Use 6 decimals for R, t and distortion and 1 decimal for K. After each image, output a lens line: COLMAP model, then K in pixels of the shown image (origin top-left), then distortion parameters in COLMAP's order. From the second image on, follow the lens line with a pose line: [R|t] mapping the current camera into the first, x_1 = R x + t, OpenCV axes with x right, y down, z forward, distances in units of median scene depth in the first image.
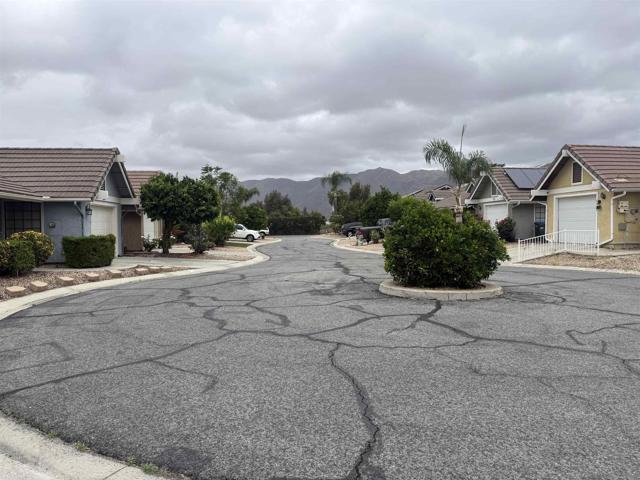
lens RADIAL K [[450.3, 0, 323.1], [0, 450.3, 240.1], [0, 0, 1]] dist [0.102371, -0.134689]
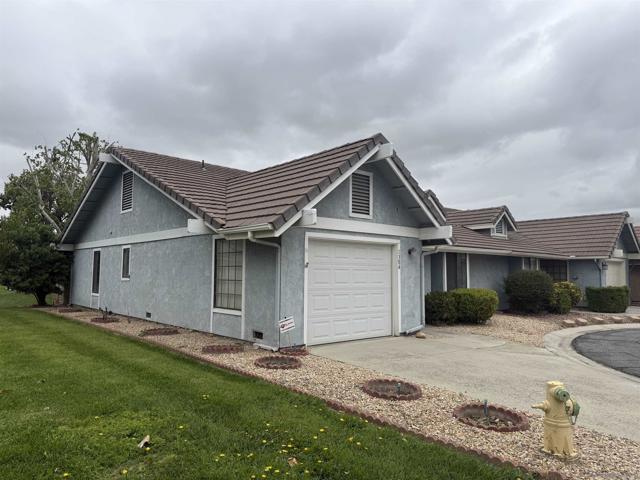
lens RADIAL K [[450.3, 0, 323.1], [0, 450.3, 240.1], [0, 0, 1]] dist [0.102371, -0.134689]
pose [[0.577175, -0.043745, -0.815448, 0.062223], [-0.039843, 0.995866, -0.081624, -0.002774], [0.815648, 0.079601, 0.573046, -0.342659]]
